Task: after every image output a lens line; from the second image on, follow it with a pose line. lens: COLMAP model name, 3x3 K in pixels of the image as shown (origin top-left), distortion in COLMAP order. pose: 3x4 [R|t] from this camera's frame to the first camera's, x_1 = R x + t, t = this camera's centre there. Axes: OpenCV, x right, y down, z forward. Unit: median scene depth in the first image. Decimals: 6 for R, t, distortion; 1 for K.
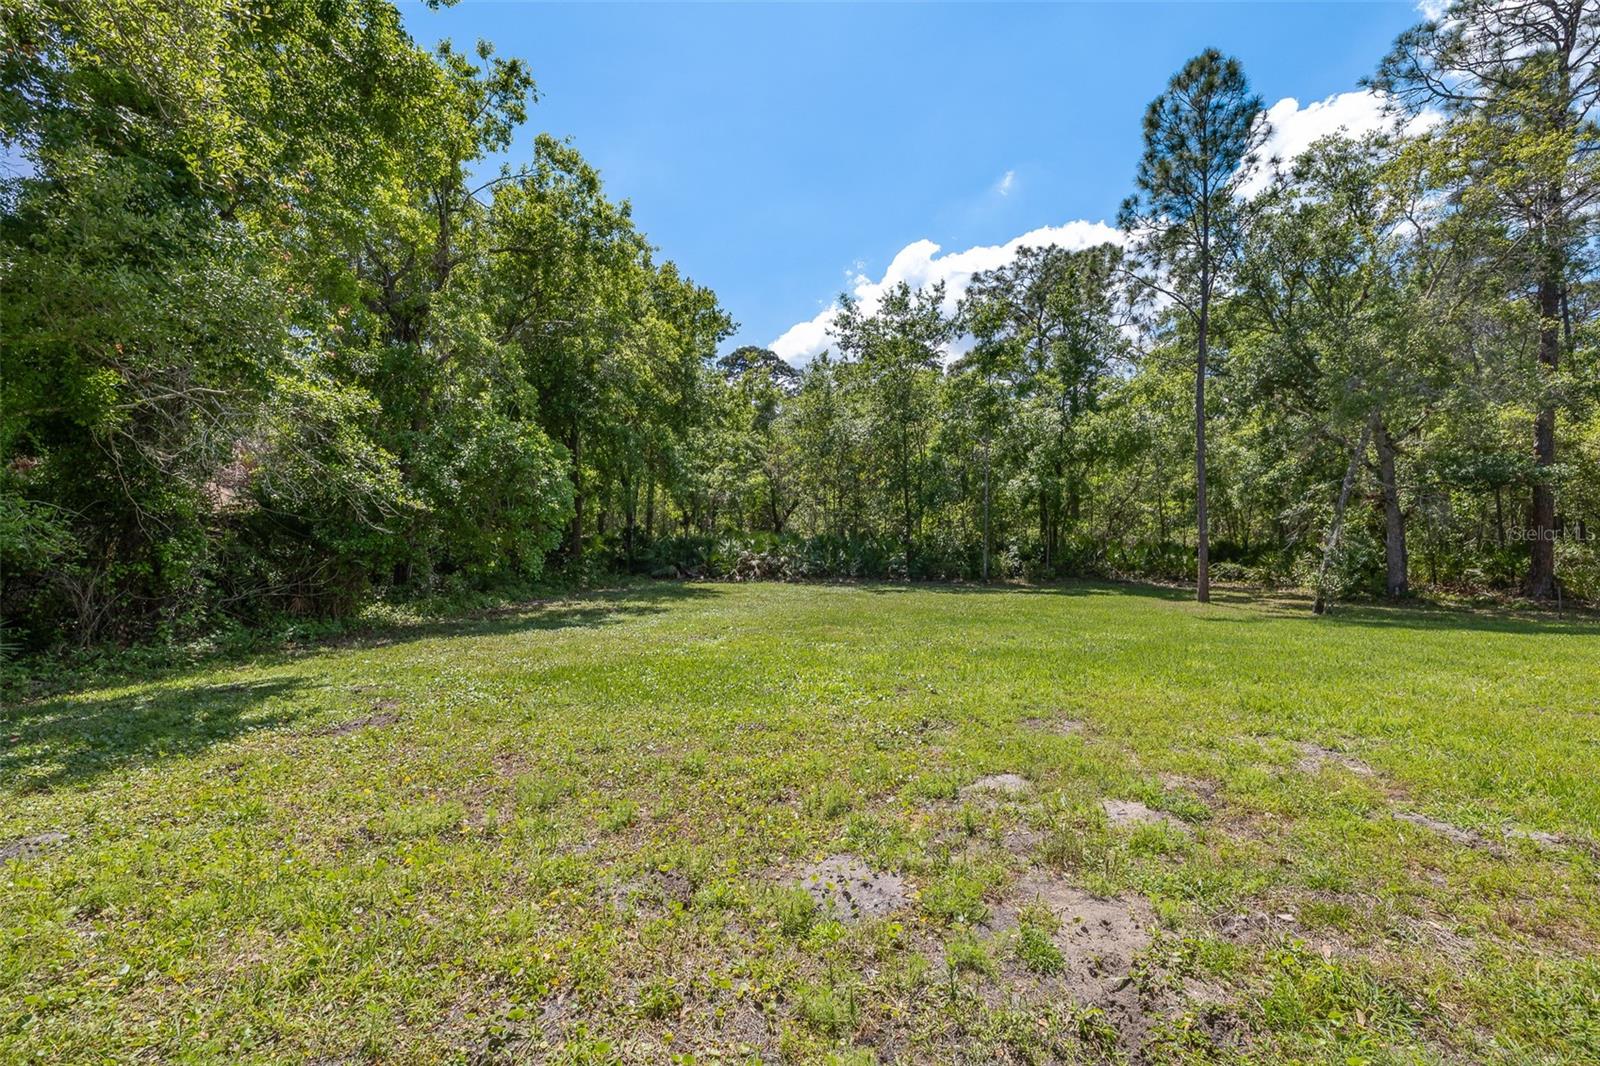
lens RADIAL K [[679.6, 0, 801.3], [0, 679.6, 533.4], [0, 0, 1]] dist [0.001350, -0.000194]
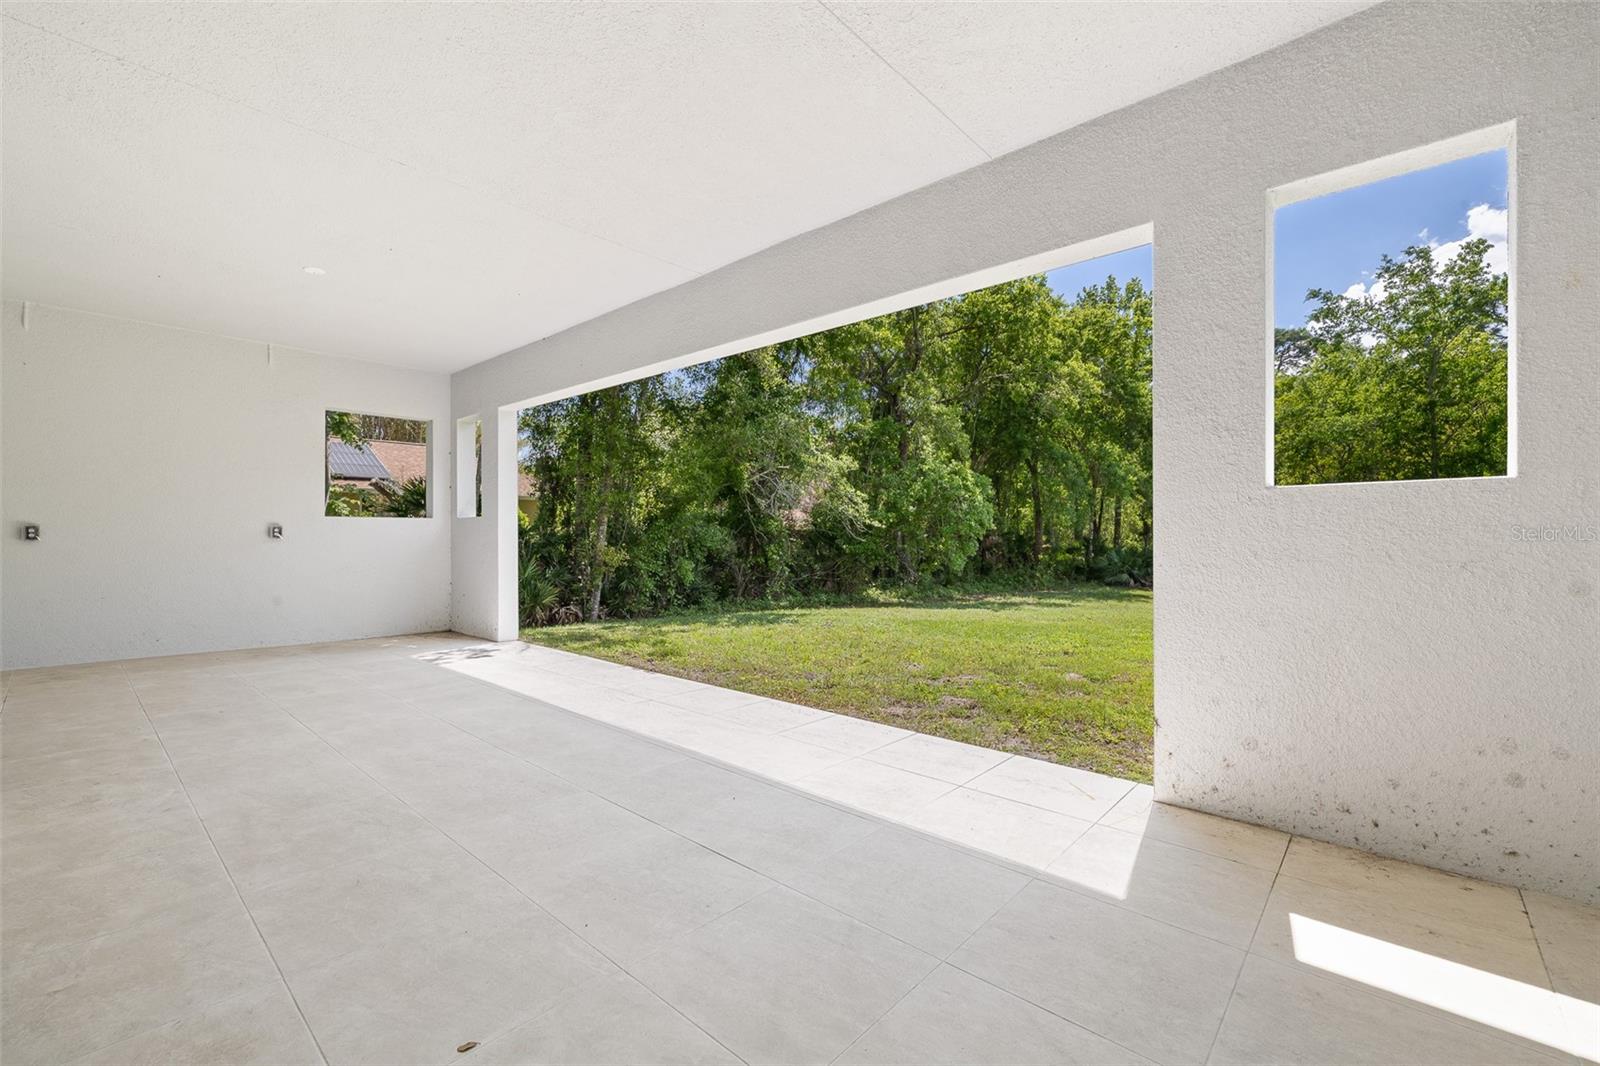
lens RADIAL K [[679.6, 0, 799.8], [0, 679.6, 537.4], [0, 0, 1]] dist [0.001350, -0.000194]
pose [[0.739994, -0.004045, -0.672601, 0.364255], [-0.003547, 0.999945, -0.009917, 0.007308], [0.672604, 0.009724, 0.739939, -0.308648]]
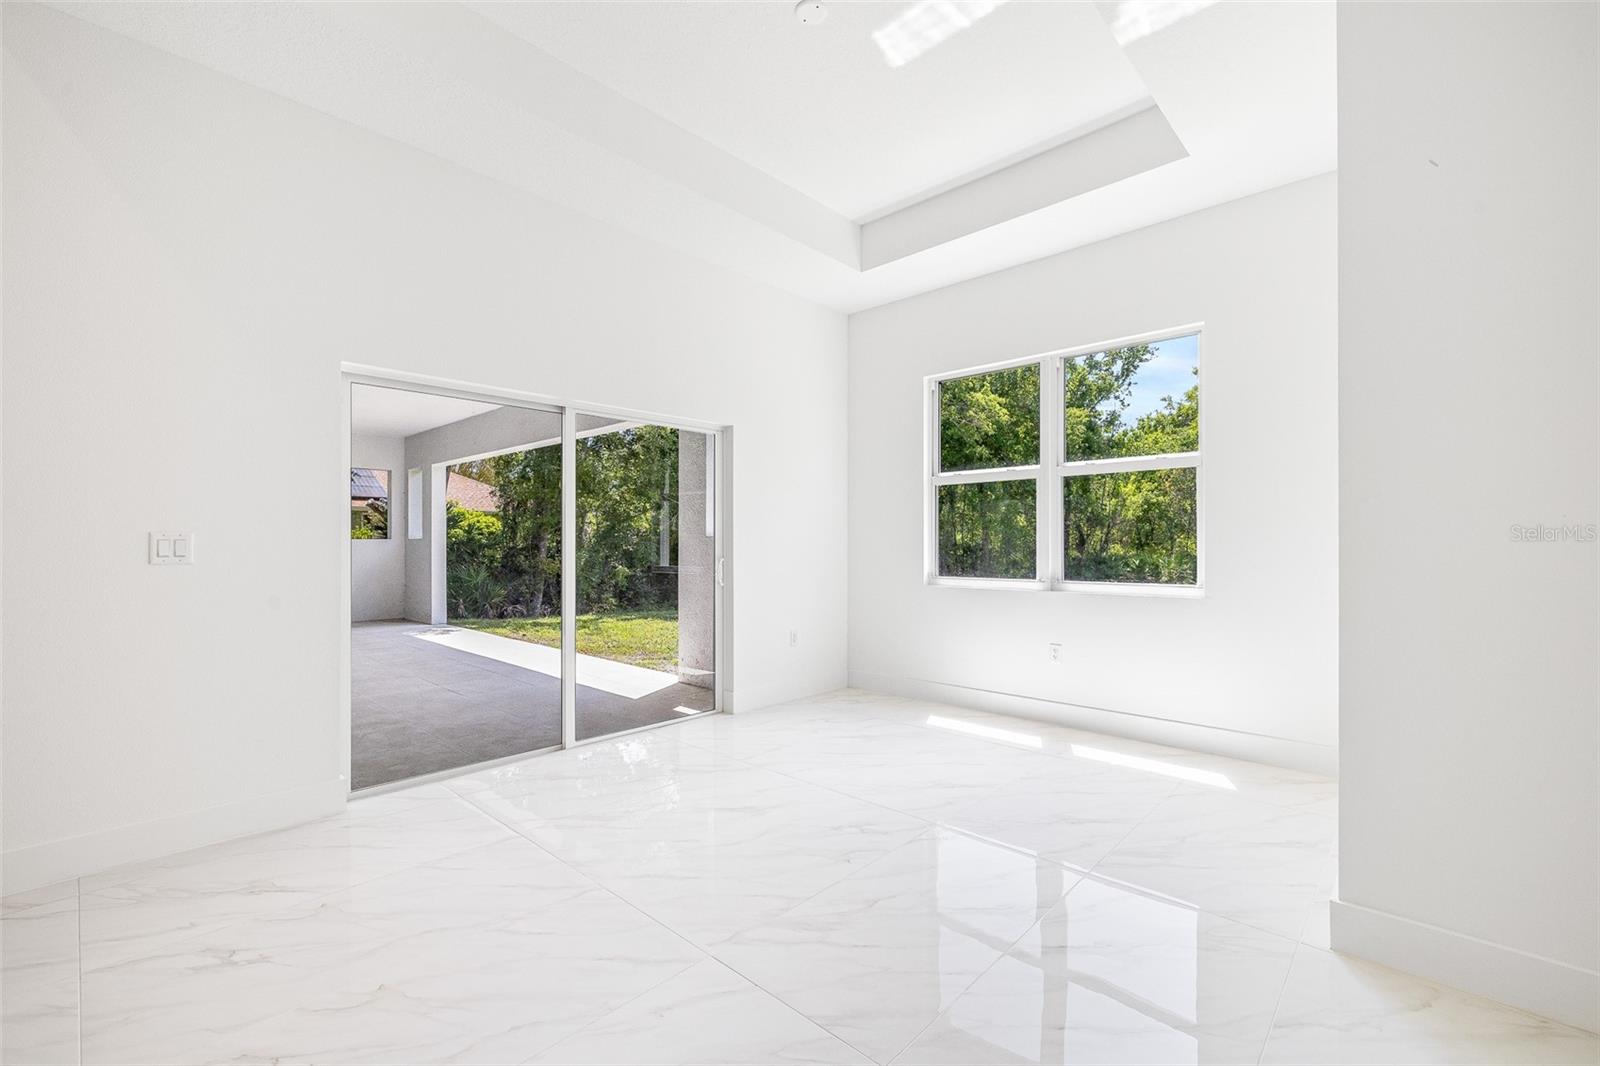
lens RADIAL K [[679.6, 0, 803.4], [0, 679.6, 546.1], [0, 0, 1]] dist [0.001350, -0.000194]
pose [[0.732769, -0.004773, -0.680461, 0.784242], [-0.001447, 0.999962, -0.008573, -0.001684], [0.680476, 0.007267, 0.732734, -0.372091]]
